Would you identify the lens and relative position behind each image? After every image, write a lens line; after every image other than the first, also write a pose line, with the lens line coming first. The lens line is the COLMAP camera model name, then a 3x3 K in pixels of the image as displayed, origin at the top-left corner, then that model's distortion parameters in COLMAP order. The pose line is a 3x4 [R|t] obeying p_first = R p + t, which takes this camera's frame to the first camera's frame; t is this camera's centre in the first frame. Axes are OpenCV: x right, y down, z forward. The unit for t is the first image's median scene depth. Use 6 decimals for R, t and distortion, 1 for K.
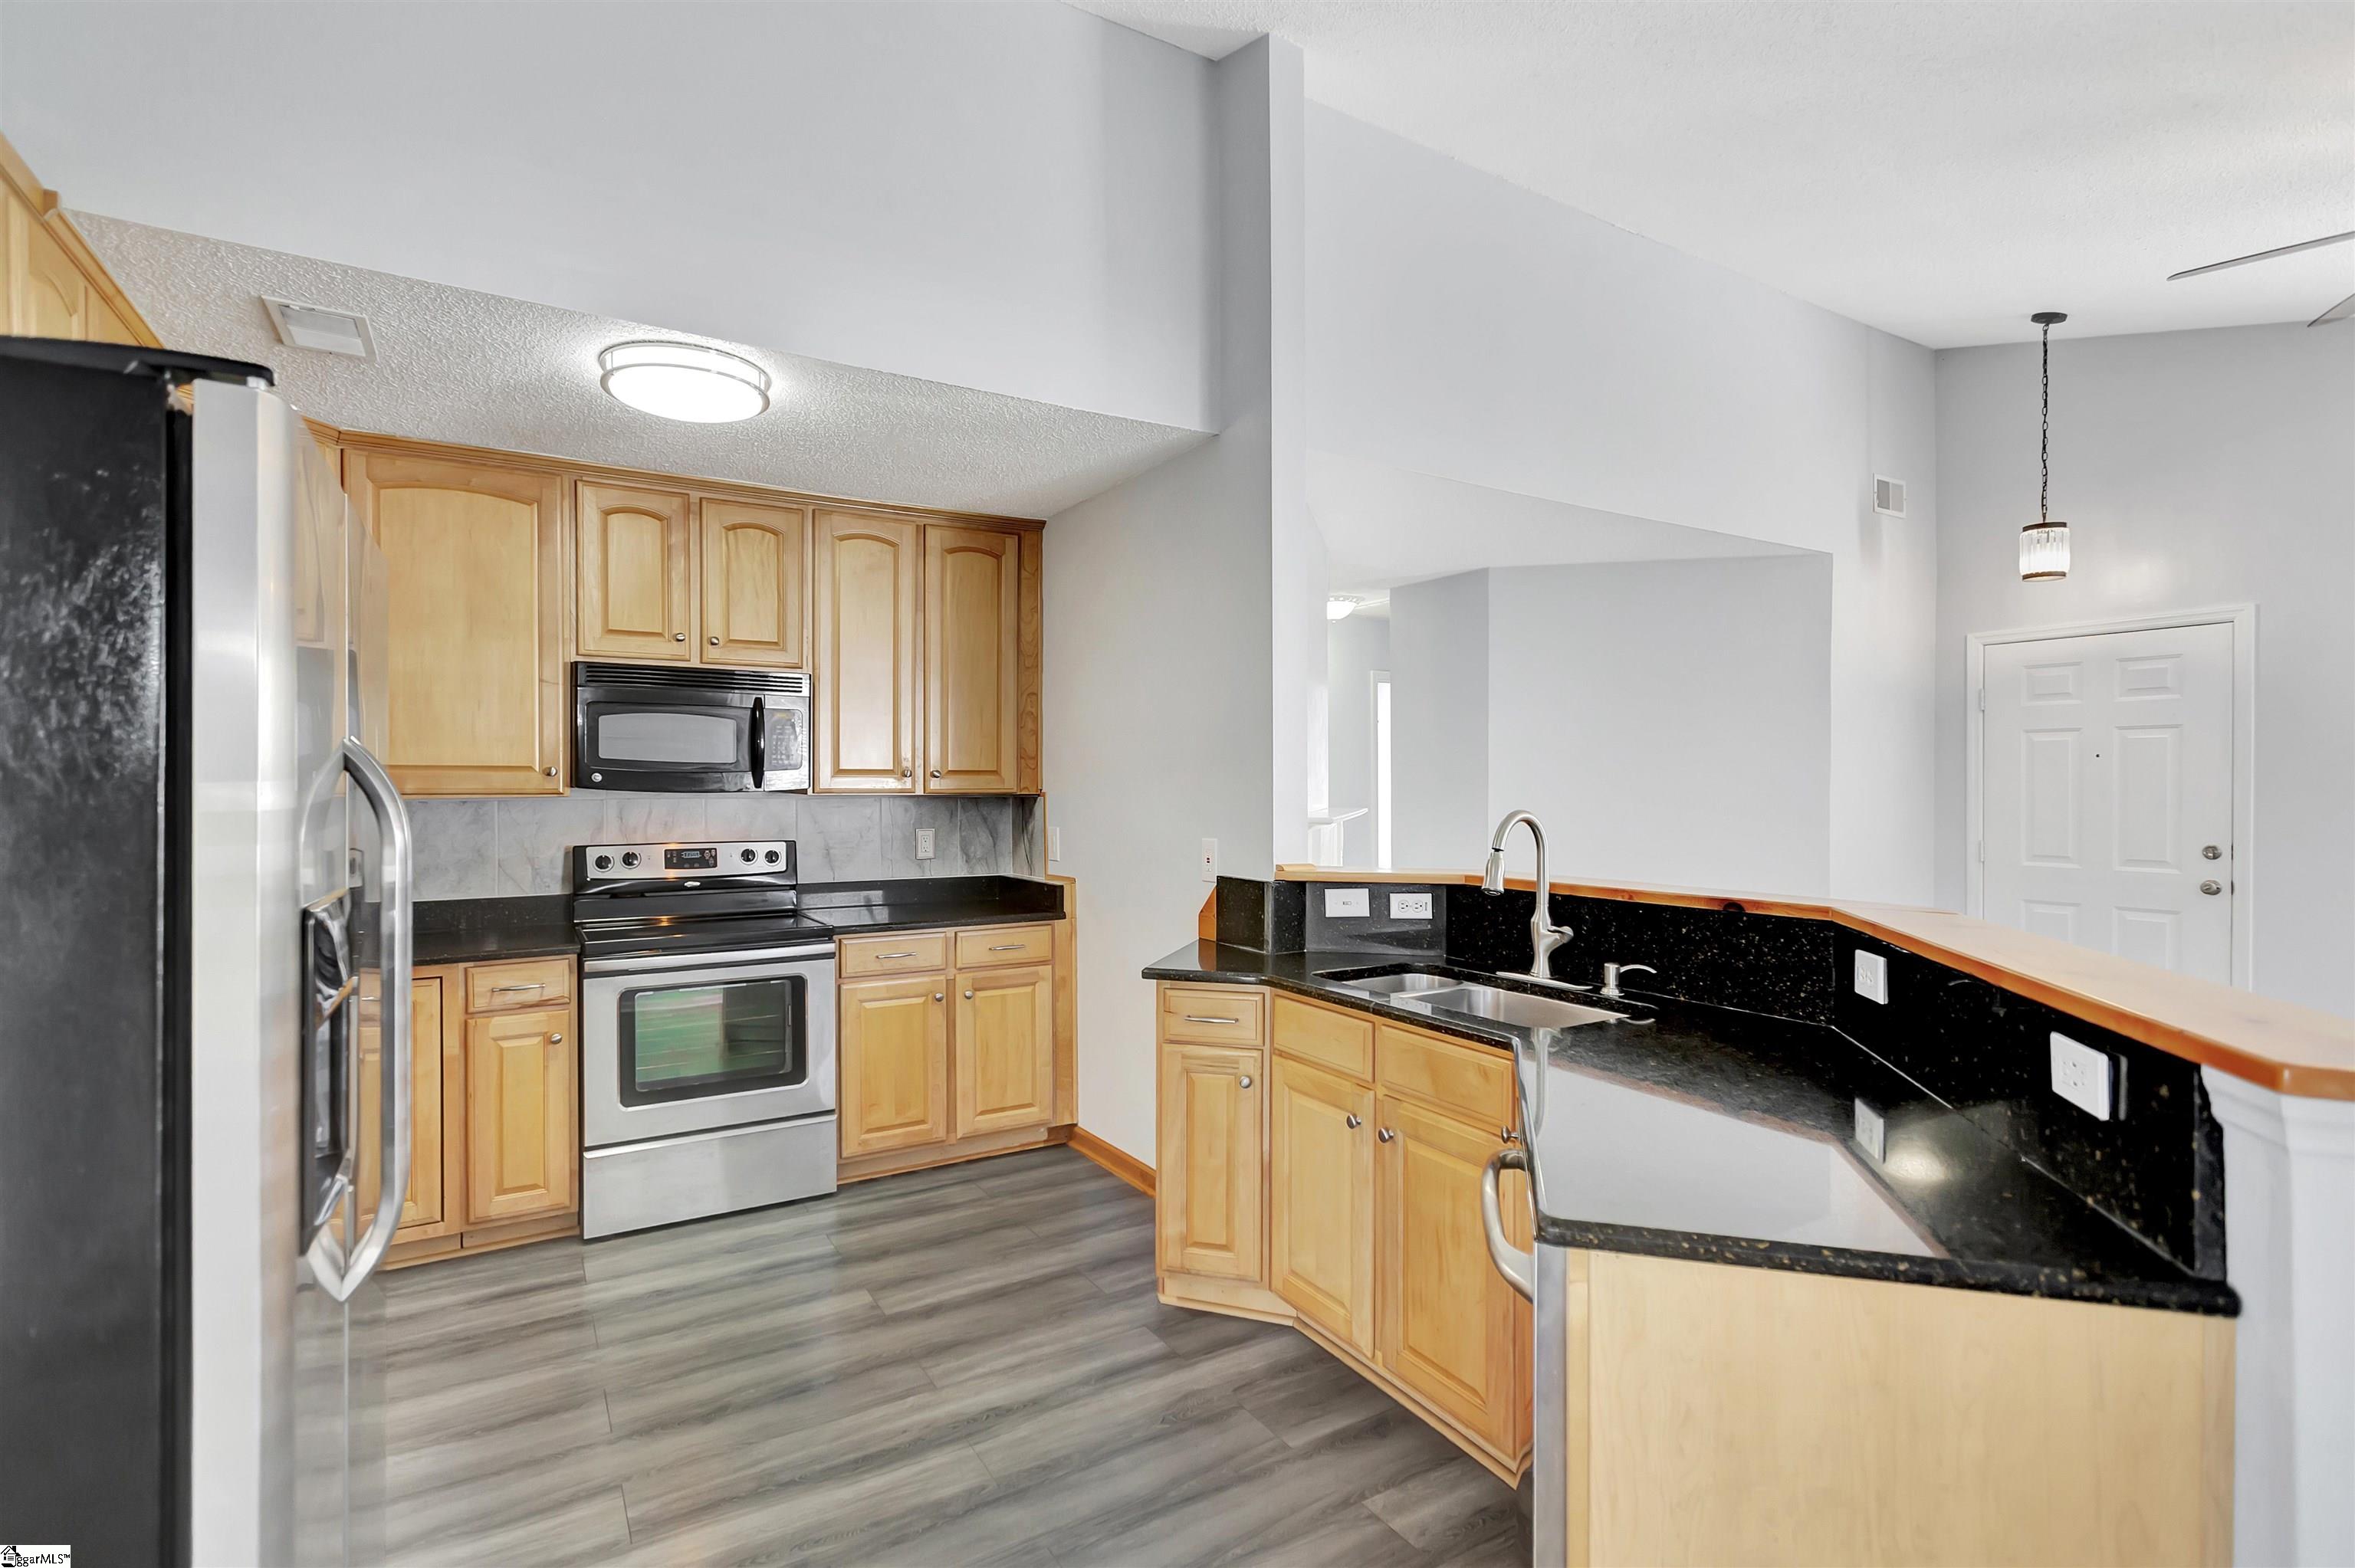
lens RADIAL K [[1073.1, 0, 1189.4], [0, 1073.1, 782.0], [0, 0, 1]] dist [0.000198, 0.000644]
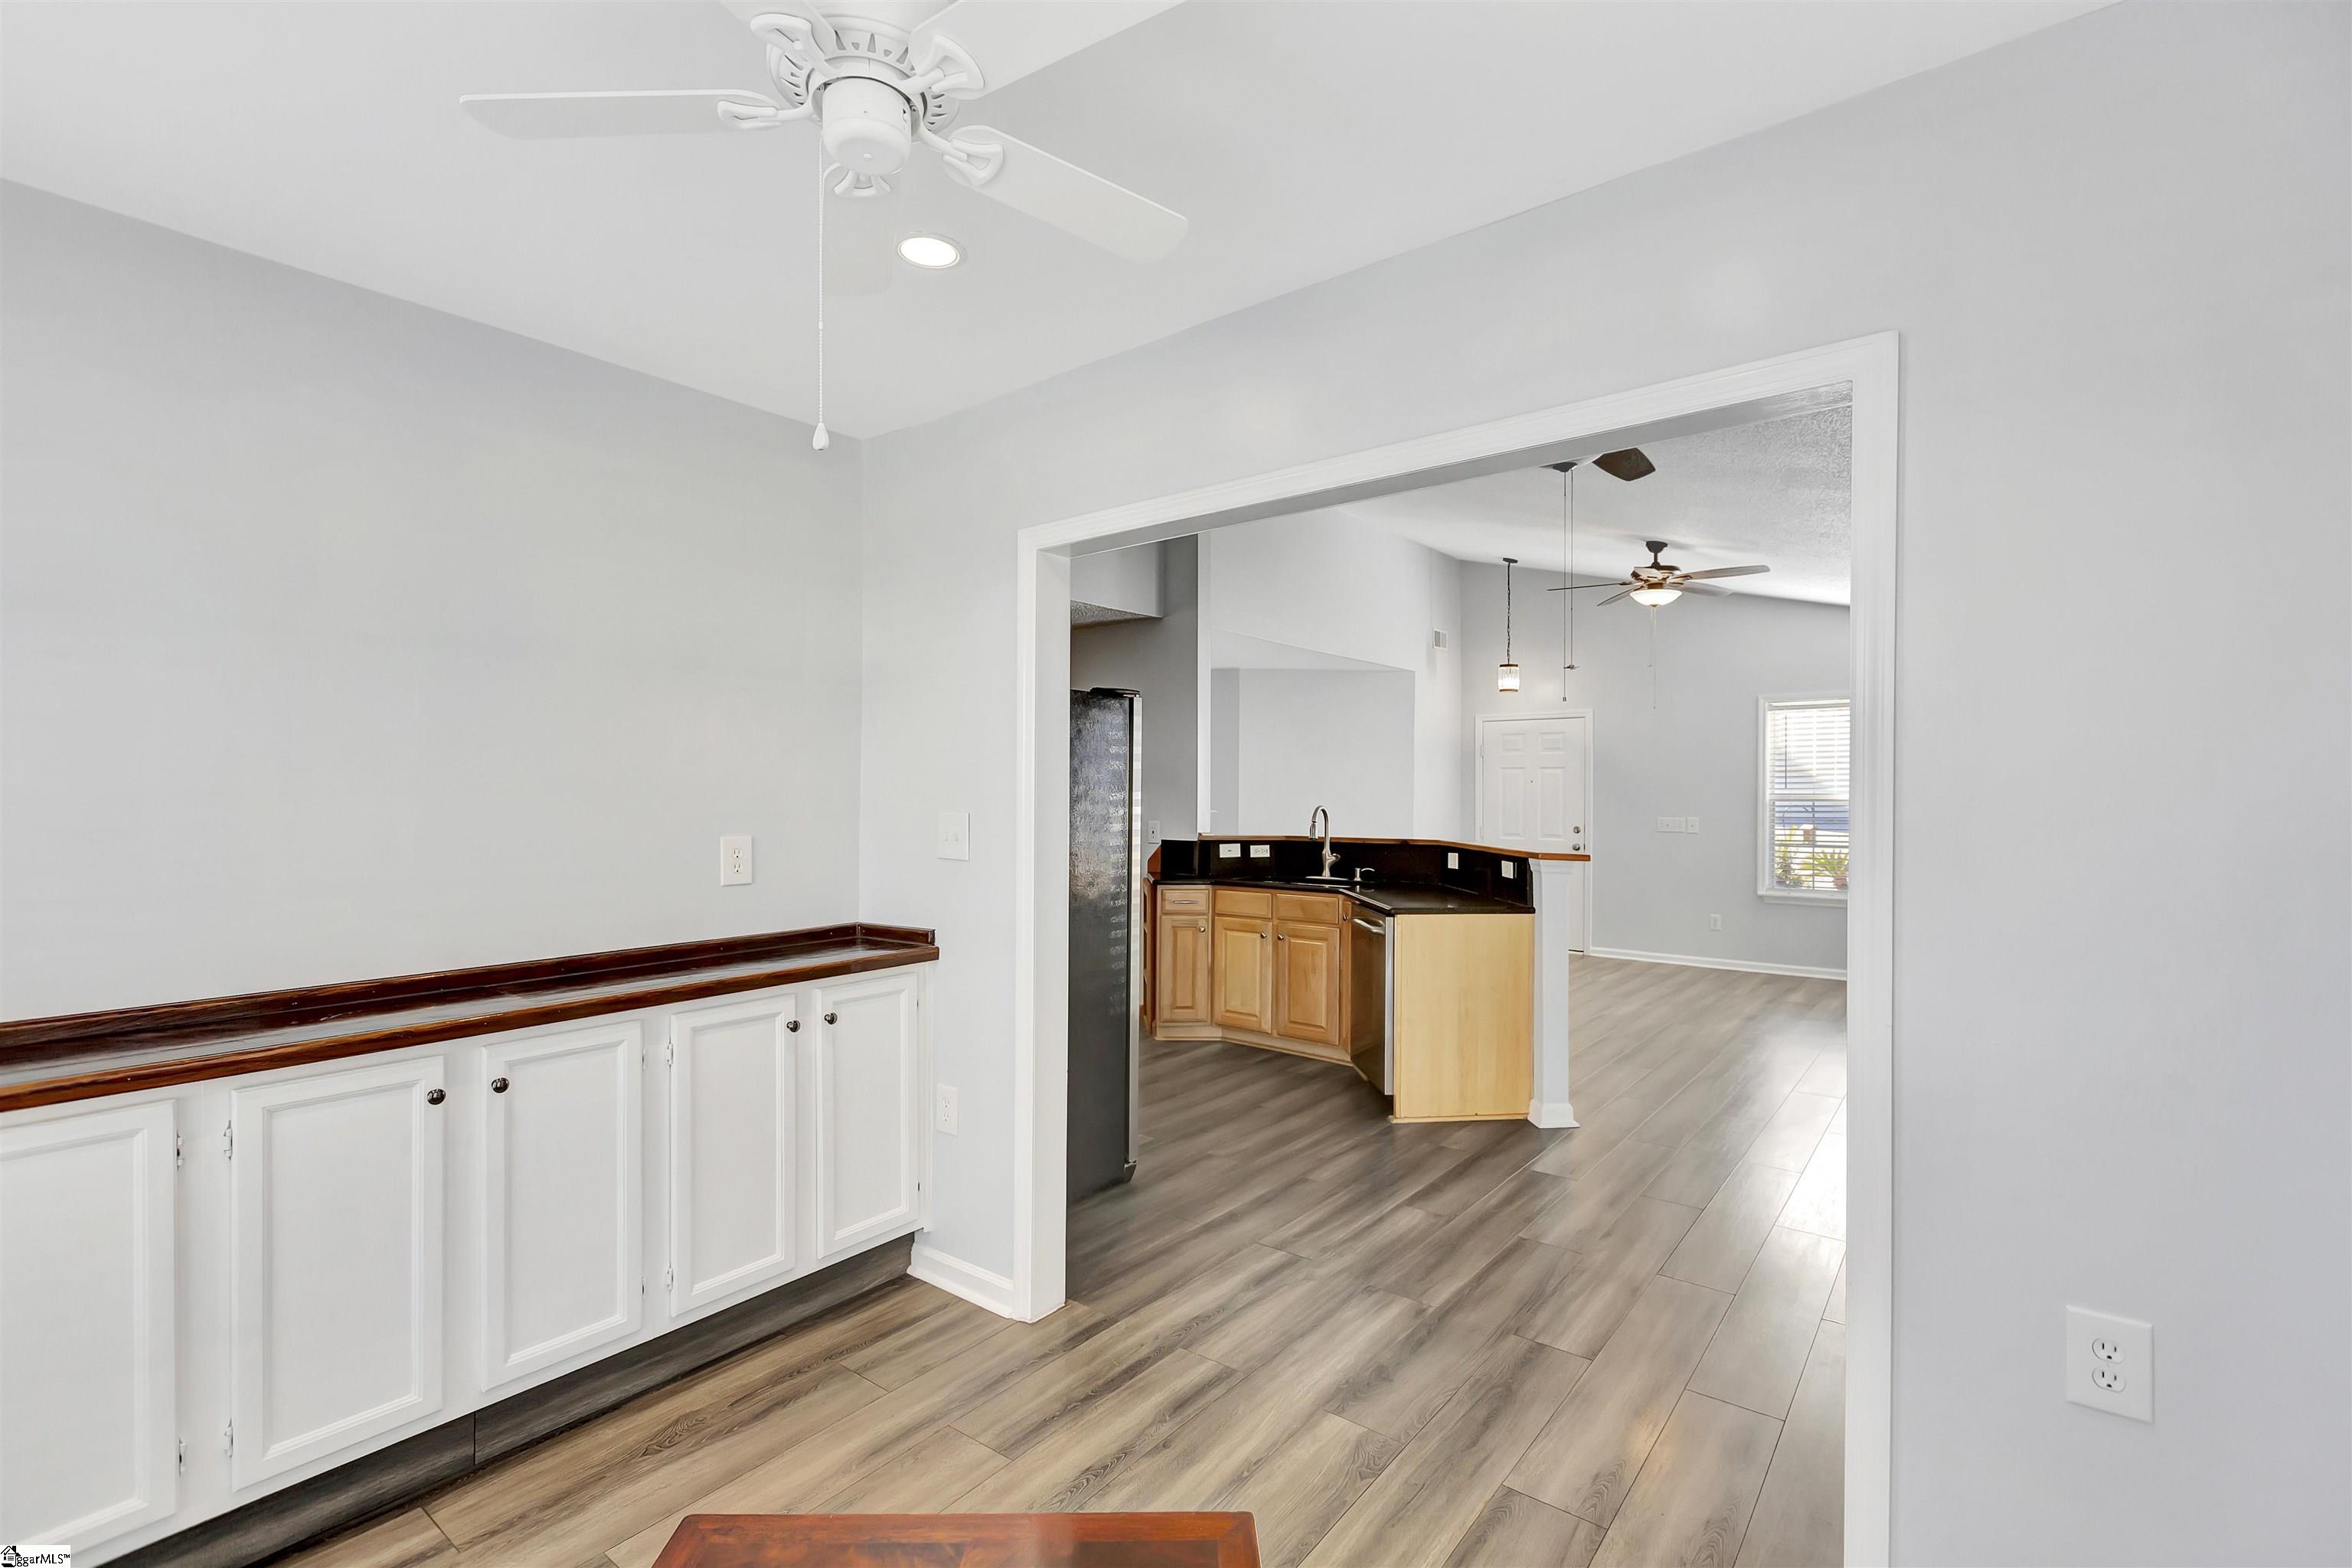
lens RADIAL K [[1071.8, 0, 1152.0], [0, 1071.8, 782.8], [0, 0, 1]] dist [0.000198, 0.000644]
pose [[0.942096, 0.007429, 0.335260, -0.947134], [-0.004185, 0.999937, -0.010397, 0.003832], [-0.335316, 0.008392, 0.942068, -1.250526]]
